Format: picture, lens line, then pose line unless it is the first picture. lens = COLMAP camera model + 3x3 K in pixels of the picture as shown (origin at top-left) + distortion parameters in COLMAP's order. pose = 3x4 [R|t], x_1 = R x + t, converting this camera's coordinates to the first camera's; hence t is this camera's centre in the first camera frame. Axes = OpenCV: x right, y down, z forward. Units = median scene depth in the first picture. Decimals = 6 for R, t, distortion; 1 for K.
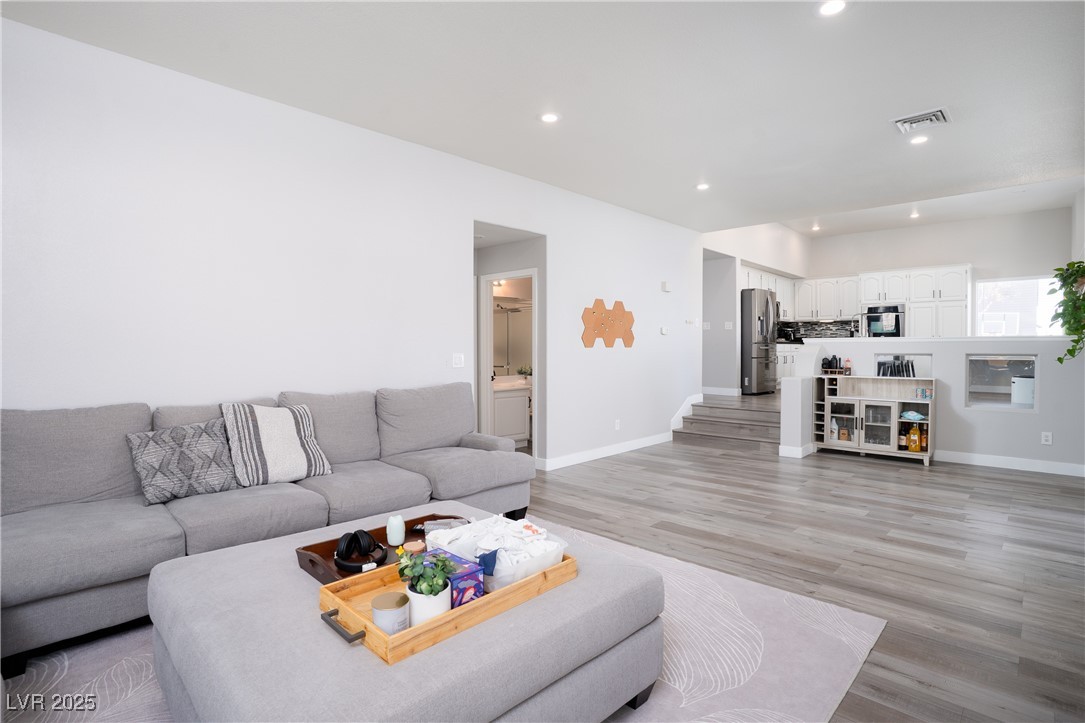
lens RADIAL K [[558.4, 0, 549.7], [0, 558.4, 359.3], [0, 0, 1]] dist [-0.084236, 0.038557]
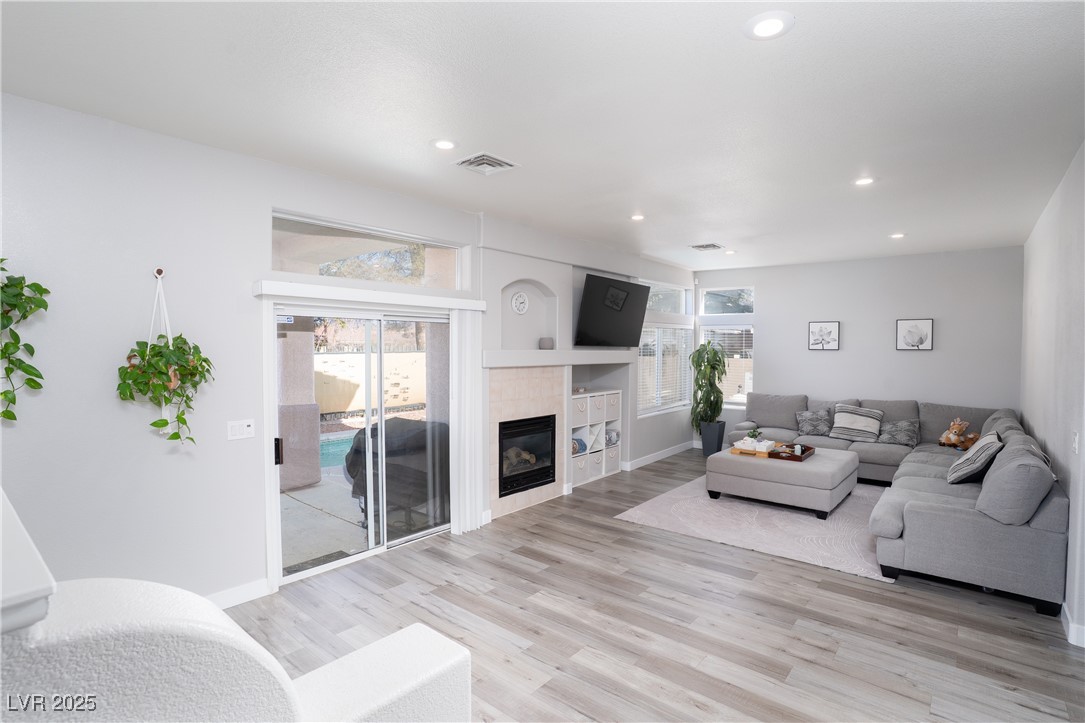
lens RADIAL K [[536.9, 0, 546.6], [0, 536.9, 357.3], [0, 0, 1]] dist [-0.079093, 0.034375]
pose [[-0.998111, -0.001036, -0.061425, 0.590478], [-0.003669, 0.999078, 0.042767, -0.142342], [0.061324, 0.042912, -0.997195, 1.780832]]
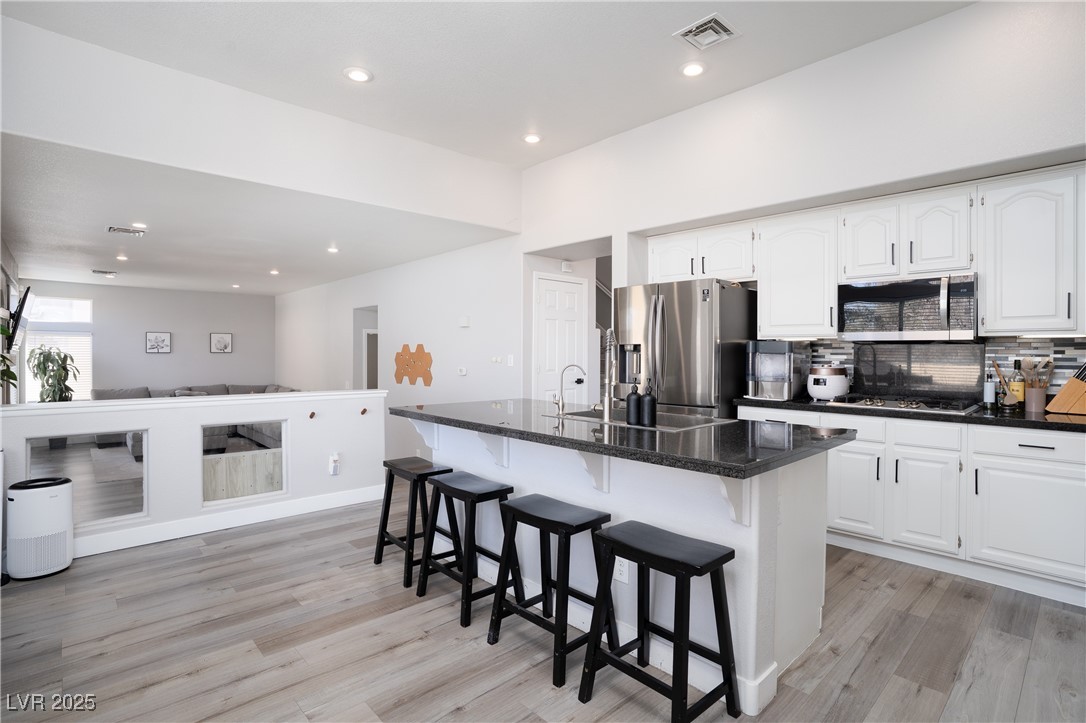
lens RADIAL K [[534.0, 0, 541.9], [0, 534.0, 355.4], [0, 0, 1]] dist [-0.078394, 0.033169]
pose [[-0.079166, 0.003369, -0.996856, 1.800492], [-0.027255, 0.999613, 0.005542, -0.144561], [0.996489, 0.027608, -0.079044, 2.034357]]
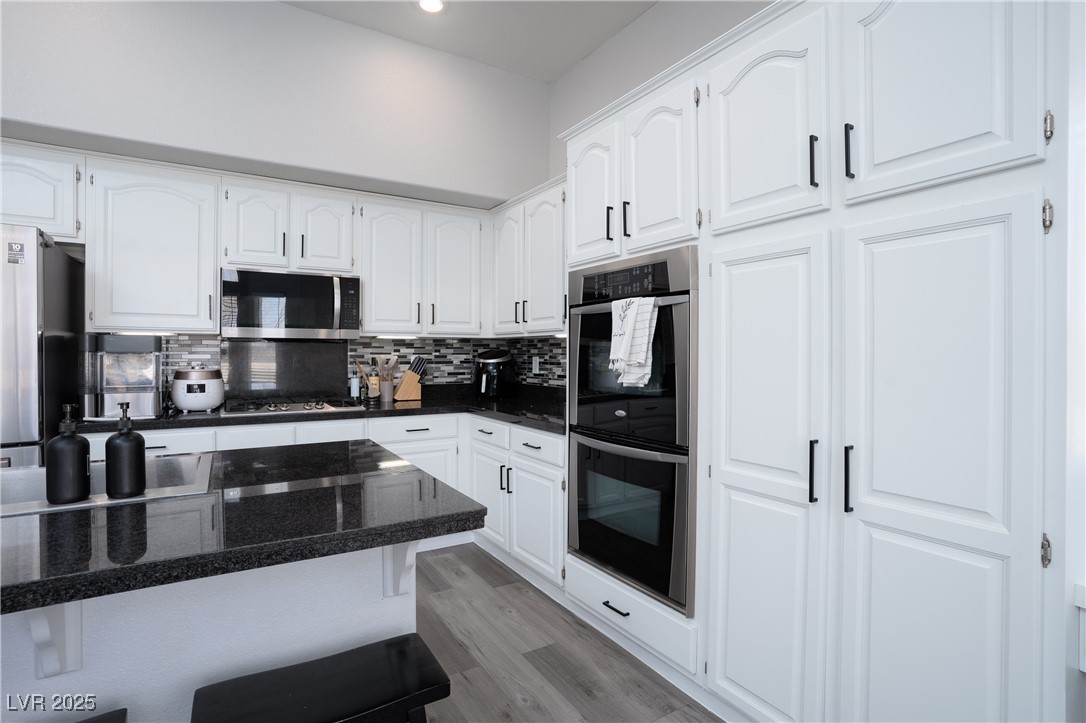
lens RADIAL K [[537.4, 0, 547.1], [0, 537.4, 357.3], [0, 0, 1]] dist [-0.079093, 0.034375]
pose [[0.963231, 0.002476, -0.268662, 1.532652], [-0.006119, 0.999900, -0.012720, -0.143582], [0.268604, 0.013897, 0.963151, 1.895416]]
